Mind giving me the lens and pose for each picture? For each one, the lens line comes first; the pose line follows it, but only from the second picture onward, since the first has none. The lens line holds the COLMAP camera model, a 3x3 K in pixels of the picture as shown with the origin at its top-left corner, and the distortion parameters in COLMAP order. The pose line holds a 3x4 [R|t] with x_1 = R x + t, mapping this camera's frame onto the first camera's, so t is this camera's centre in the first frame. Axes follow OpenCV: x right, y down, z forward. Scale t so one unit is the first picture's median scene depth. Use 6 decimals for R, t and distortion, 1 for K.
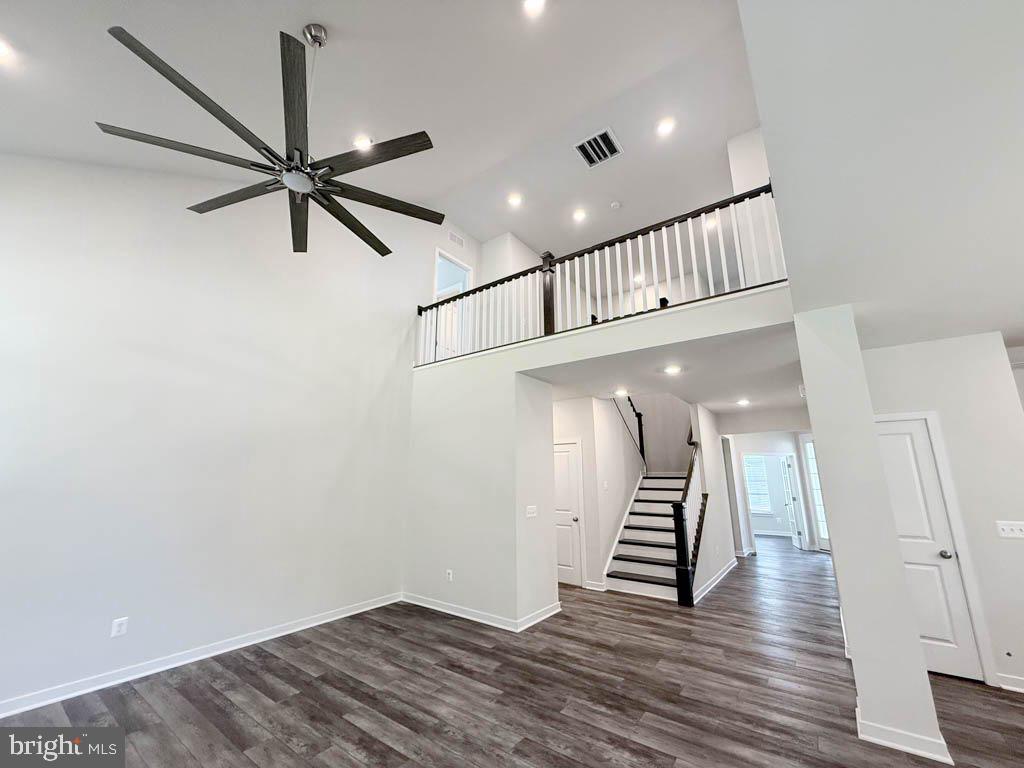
lens RADIAL K [[409.4, 0, 506.6], [0, 409.4, 386.5], [0, 0, 1]] dist [-0.001098, -0.000202]
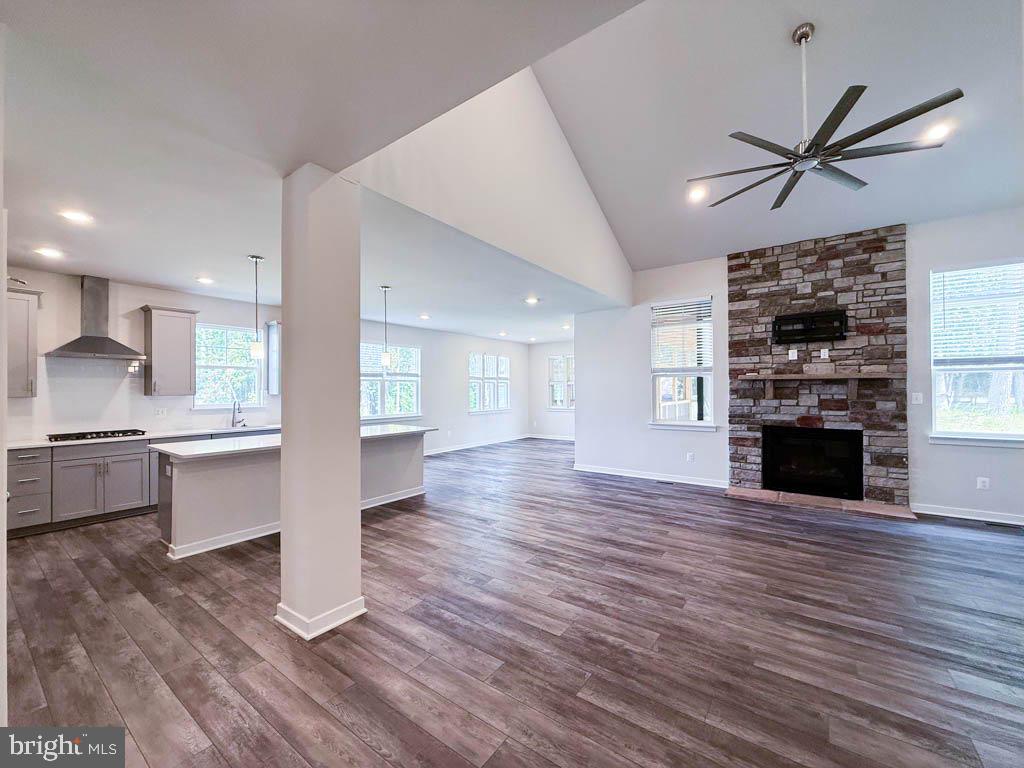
lens RADIAL K [[409.4, 0, 506.6], [0, 409.4, 386.5], [0, 0, 1]] dist [-0.001098, -0.000202]
pose [[-0.999968, 0.005552, -0.005804, 0.384869], [0.006729, 0.973634, -0.228018, 0.410525], [0.004385, -0.228049, -0.973640, 1.651894]]
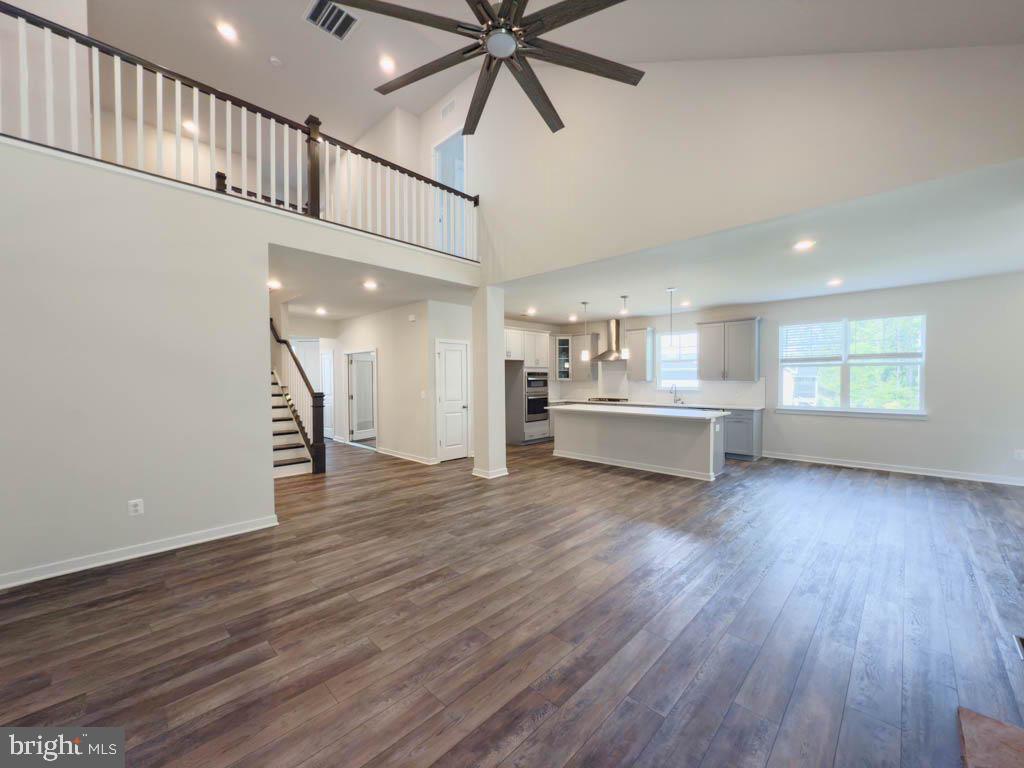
lens RADIAL K [[409.2, 0, 518.1], [0, 409.2, 387.6], [0, 0, 1]] dist [0.000687, -0.000150]
pose [[0.116314, -0.026646, 0.992855, -1.097107], [-0.213424, 0.975618, 0.051186, 0.146740], [-0.970011, -0.217852, 0.107791, 0.532172]]
